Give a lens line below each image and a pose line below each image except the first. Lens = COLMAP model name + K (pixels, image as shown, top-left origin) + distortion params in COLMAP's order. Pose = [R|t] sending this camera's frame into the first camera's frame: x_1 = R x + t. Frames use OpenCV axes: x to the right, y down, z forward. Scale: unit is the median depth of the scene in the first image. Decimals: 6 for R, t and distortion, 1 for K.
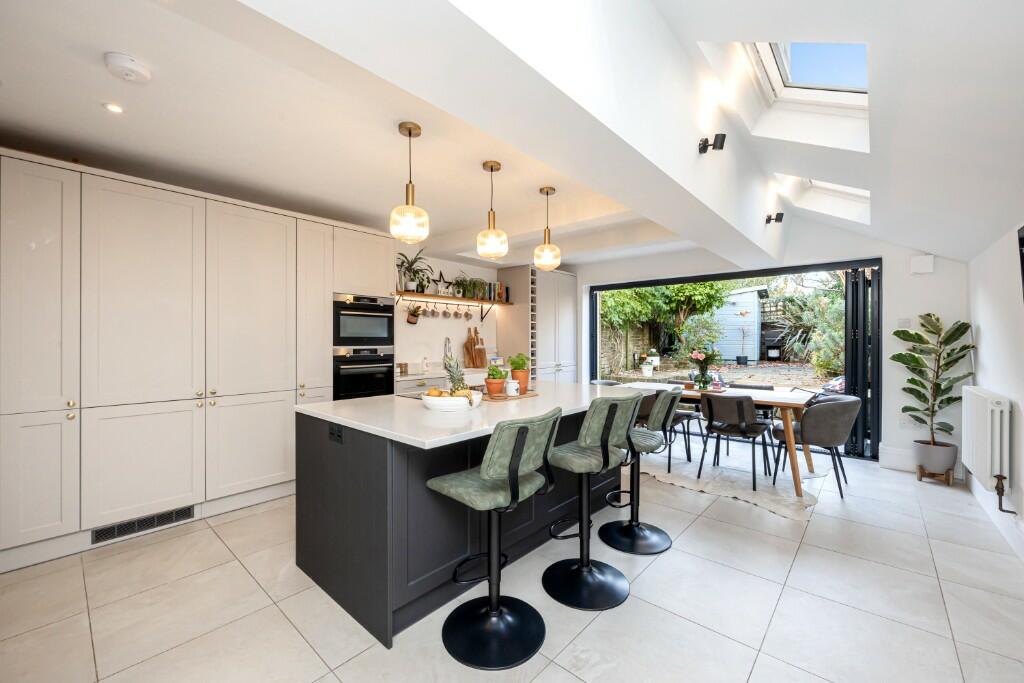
lens RADIAL K [[413.8, 0, 514.1], [0, 413.8, 341.3], [0, 0, 1]] dist [0.001303, -0.000386]
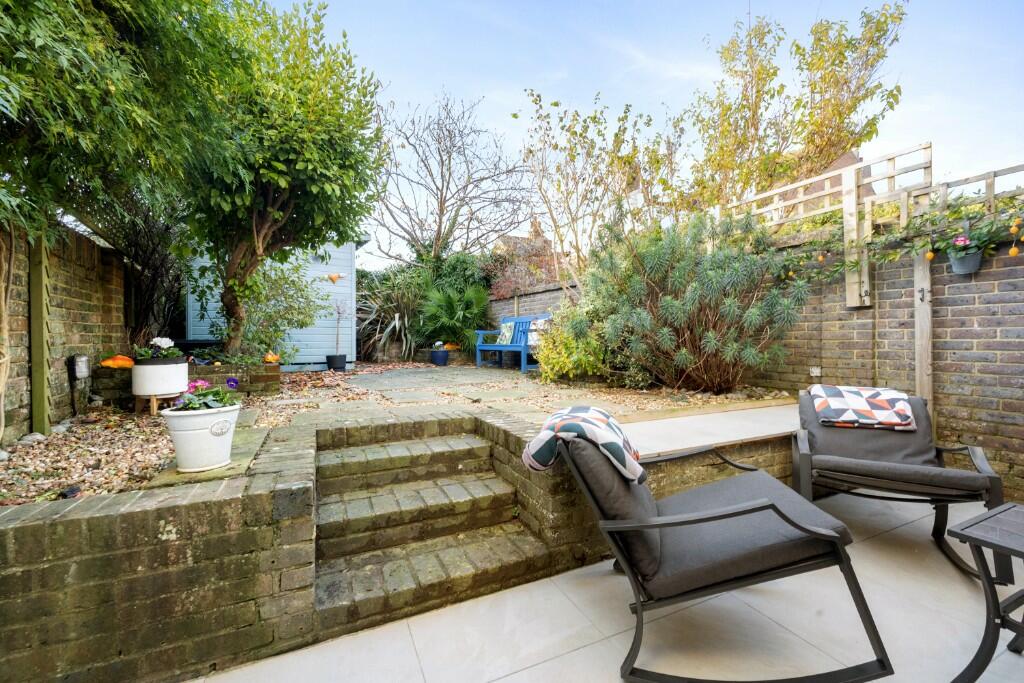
lens RADIAL K [[413.8, 0, 514.1], [0, 413.8, 341.3], [0, 0, 1]] dist [0.001303, -0.000386]
pose [[0.403862, -0.001254, 0.914819, 0.373438], [0.006141, 0.999980, -0.001340, 0.051234], [-0.914799, 0.006160, 0.403862, 1.453918]]
